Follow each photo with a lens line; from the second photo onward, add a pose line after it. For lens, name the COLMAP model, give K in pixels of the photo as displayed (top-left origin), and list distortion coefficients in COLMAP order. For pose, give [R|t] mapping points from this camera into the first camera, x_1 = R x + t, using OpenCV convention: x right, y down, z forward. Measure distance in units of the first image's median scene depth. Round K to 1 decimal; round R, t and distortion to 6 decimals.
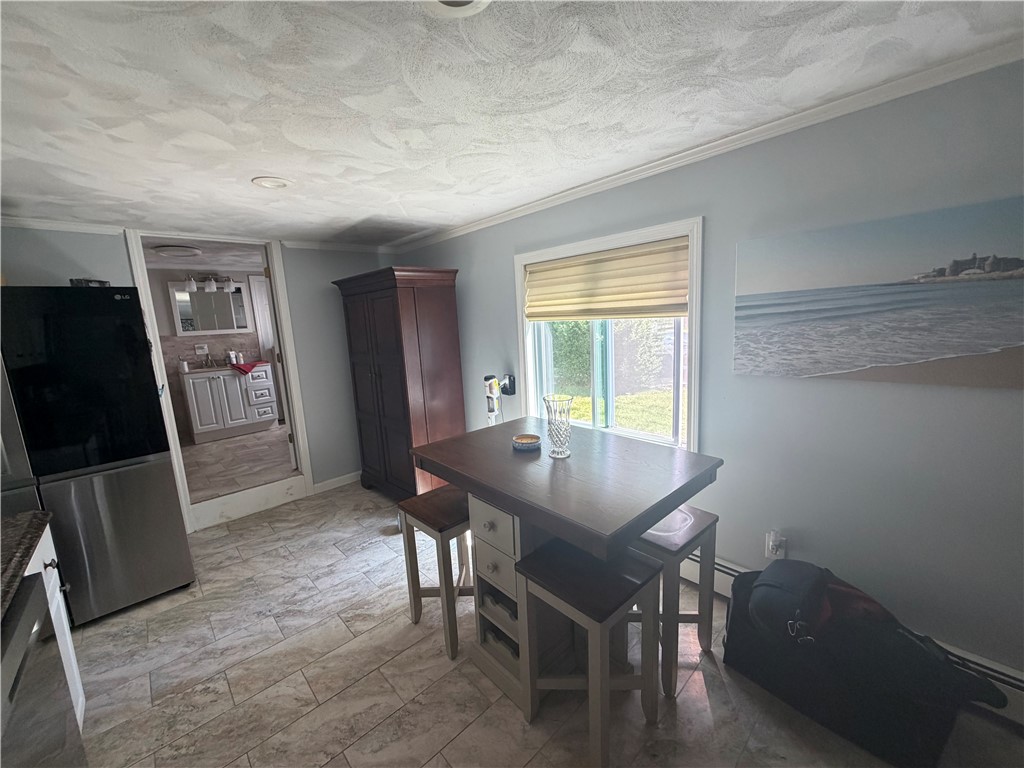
lens RADIAL K [[406.1, 0, 512.0], [0, 406.1, 384.0], [0, 0, 1]] dist [-0.000540, 0.000104]
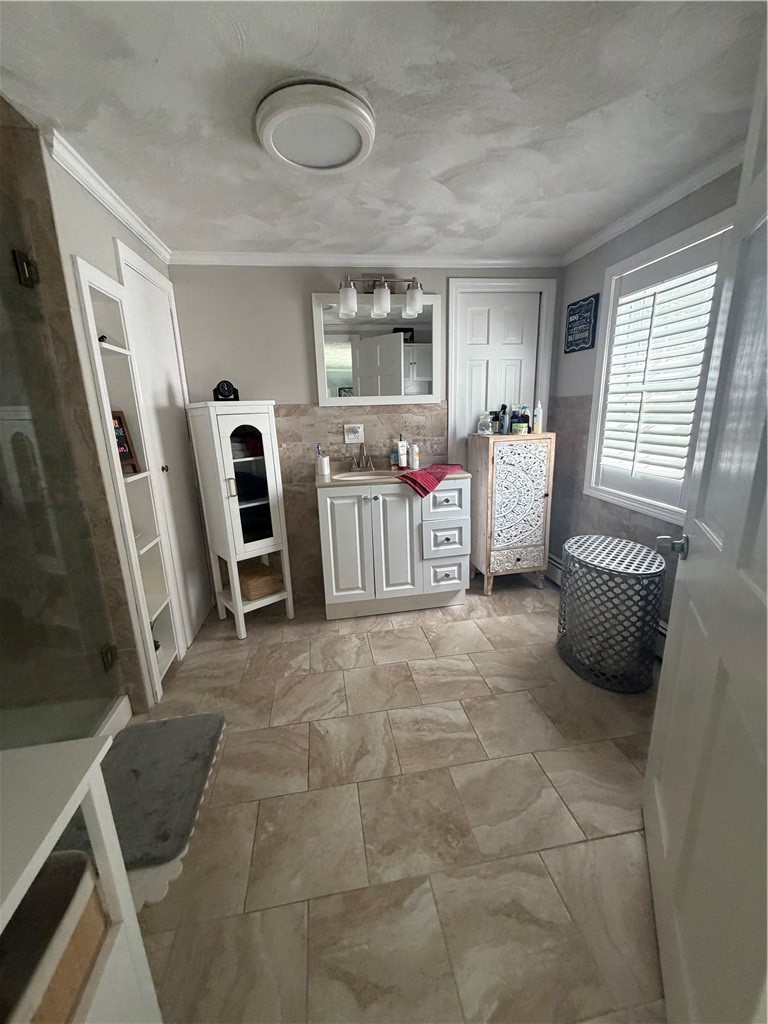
lens RADIAL K [[406.1, 0, 384.0], [0, 406.1, 512.0], [0, 0, 1]] dist [-0.000540, 0.000104]
pose [[0.824043, 0.169294, -0.540641, -0.468835], [-0.105296, 0.983447, 0.147459, -0.072528], [0.556656, -0.064585, 0.828229, 0.630010]]
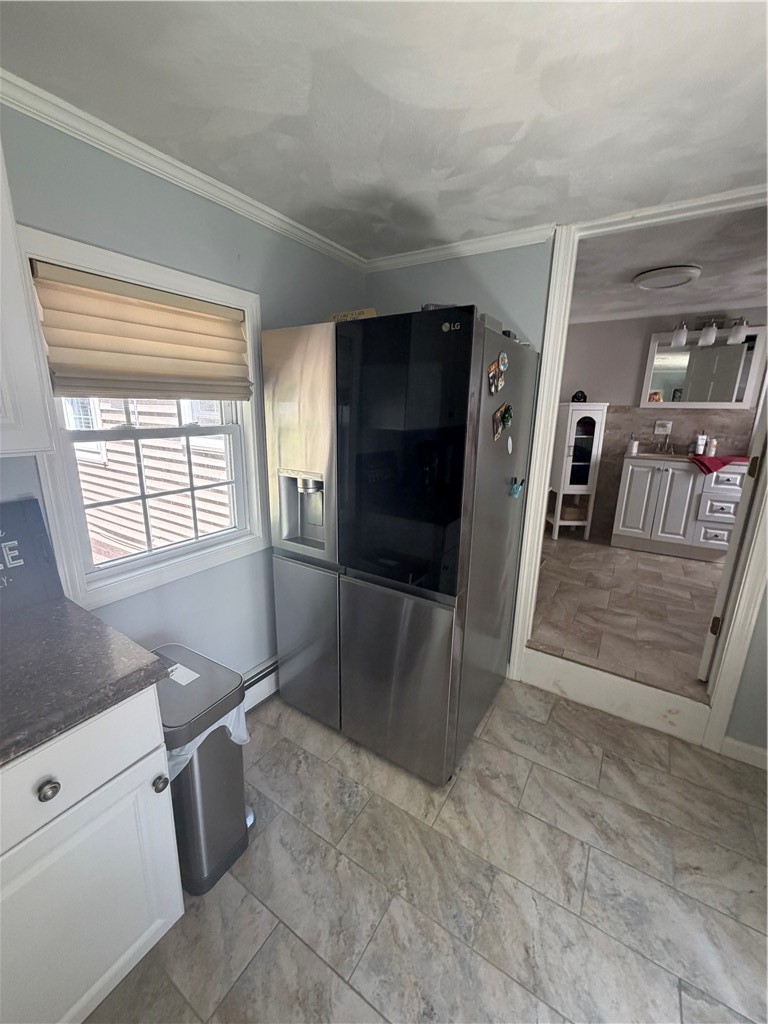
lens RADIAL K [[406.1, 0, 384.0], [0, 406.1, 512.0], [0, 0, 1]] dist [-0.000540, 0.000104]
pose [[0.242291, 0.300517, -0.922488, -0.170080], [-0.180219, 0.948212, 0.261562, -0.044506], [0.953318, 0.102876, 0.283902, 0.344135]]
